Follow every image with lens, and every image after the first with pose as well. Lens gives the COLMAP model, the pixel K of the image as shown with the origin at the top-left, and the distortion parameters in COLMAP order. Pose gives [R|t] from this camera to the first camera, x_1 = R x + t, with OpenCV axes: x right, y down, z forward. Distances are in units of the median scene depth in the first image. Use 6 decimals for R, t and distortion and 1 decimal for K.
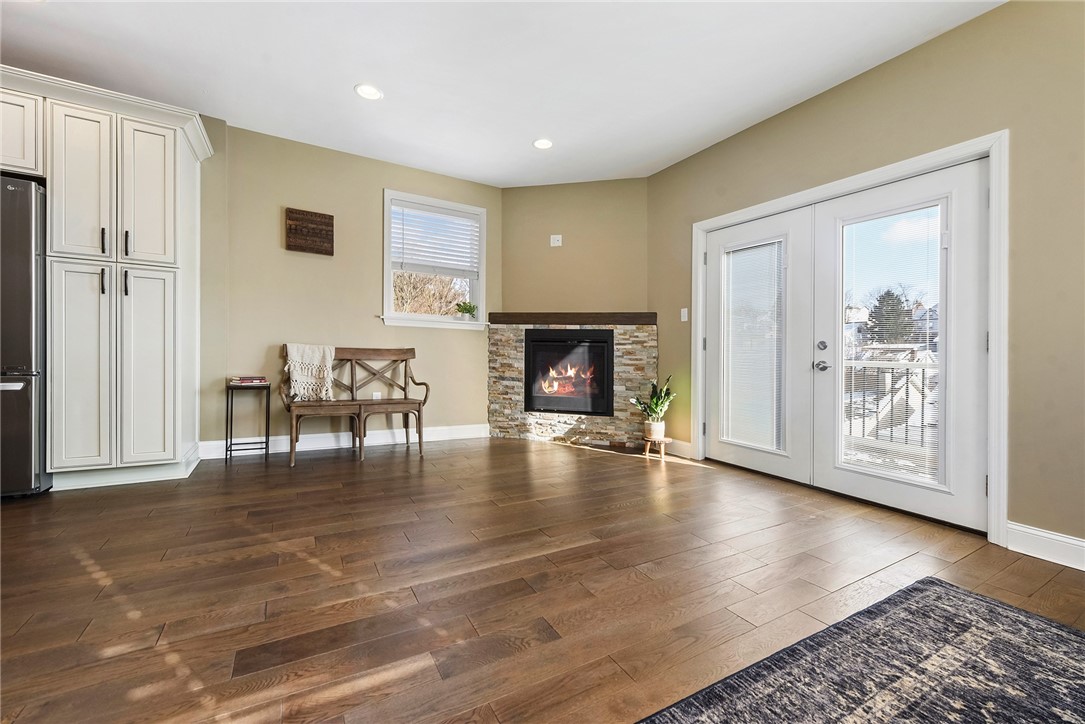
lens RADIAL K [[445.2, 0, 542.5], [0, 445.2, 362.0], [0, 0, 1]] dist [0.001694, -0.000136]
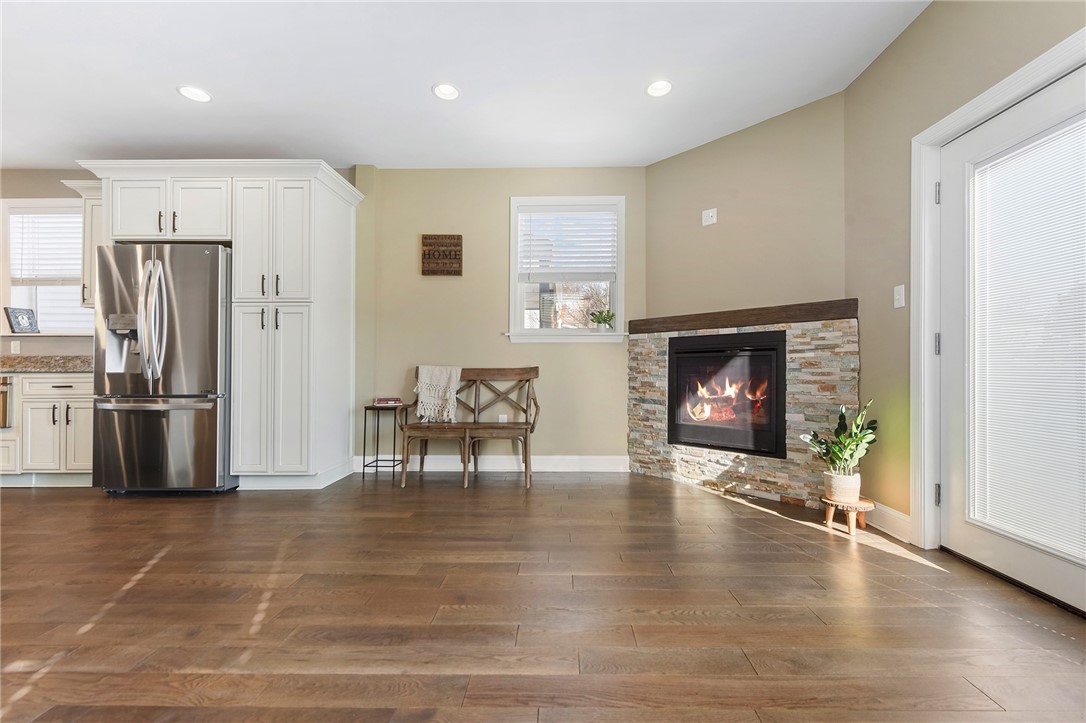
lens RADIAL K [[462.9, 0, 546.1], [0, 462.9, 378.1], [0, 0, 1]] dist [0.004422, -0.000254]
pose [[0.860740, -0.017400, -0.508748, 0.206496], [0.015229, 0.999848, -0.008429, 0.000228], [0.508817, -0.000492, 0.860874, 0.211168]]
